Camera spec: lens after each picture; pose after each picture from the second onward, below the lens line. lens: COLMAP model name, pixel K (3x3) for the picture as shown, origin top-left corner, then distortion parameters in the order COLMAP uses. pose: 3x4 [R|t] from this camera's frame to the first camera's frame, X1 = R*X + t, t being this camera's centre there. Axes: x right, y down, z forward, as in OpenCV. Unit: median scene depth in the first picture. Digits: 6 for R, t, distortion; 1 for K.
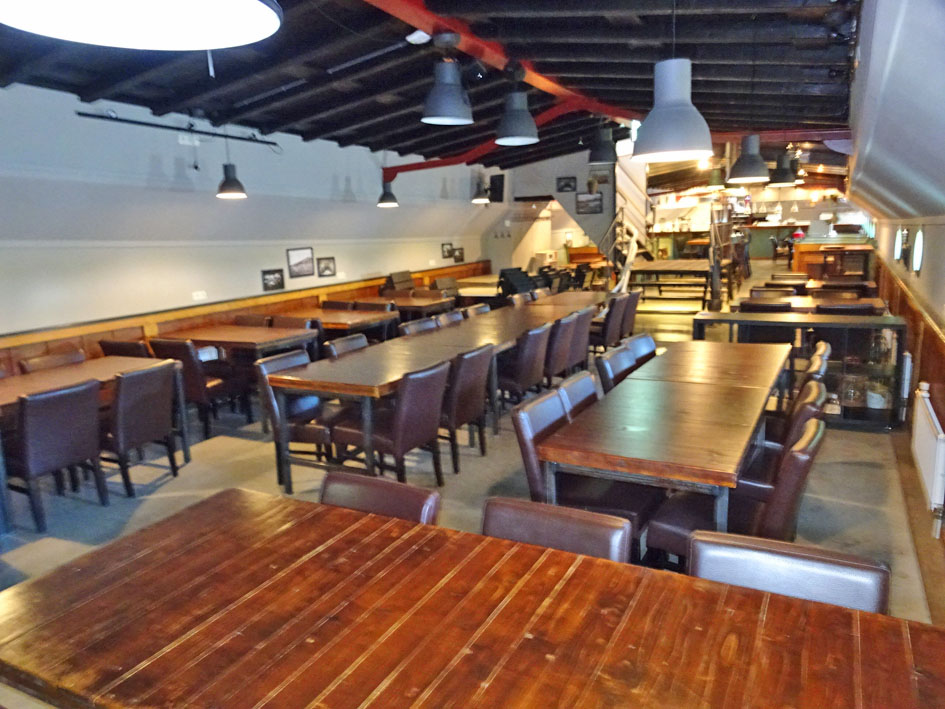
lens RADIAL K [[701.9, 0, 475.3], [0, 701.9, 355.9], [0, 0, 1]] dist [0.011935, -0.003409]
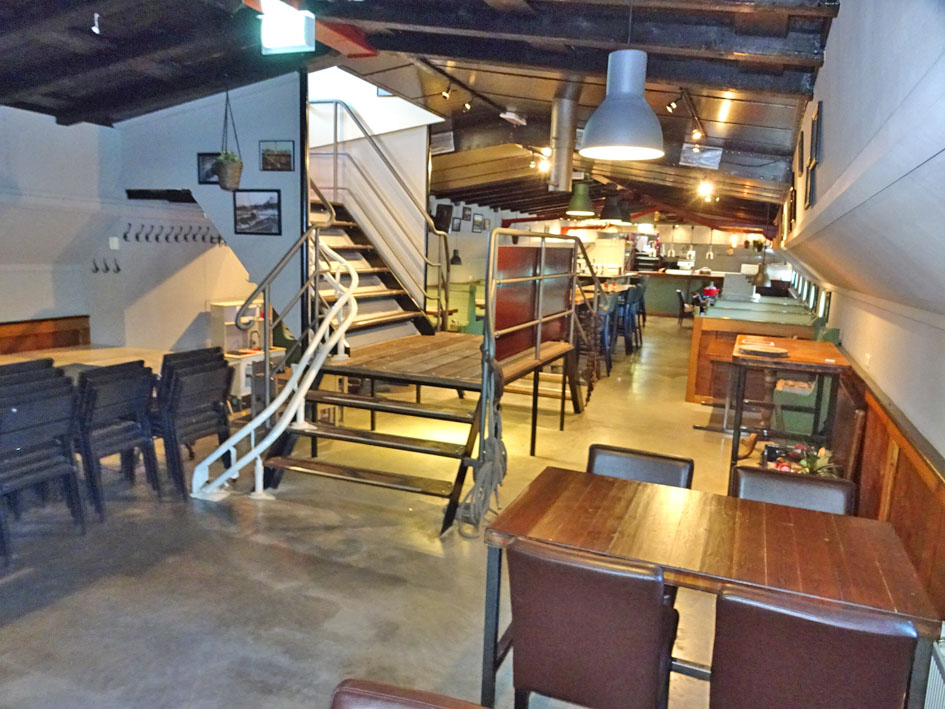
lens RADIAL K [[701.9, 0, 471.0], [0, 701.9, 352.9], [0, 0, 1]] dist [0.011935, -0.003409]
pose [[0.994972, 0.049917, 0.086823, 0.129176], [-0.046018, 0.997865, -0.046342, -0.052599], [-0.088951, 0.042114, 0.995145, 0.253980]]
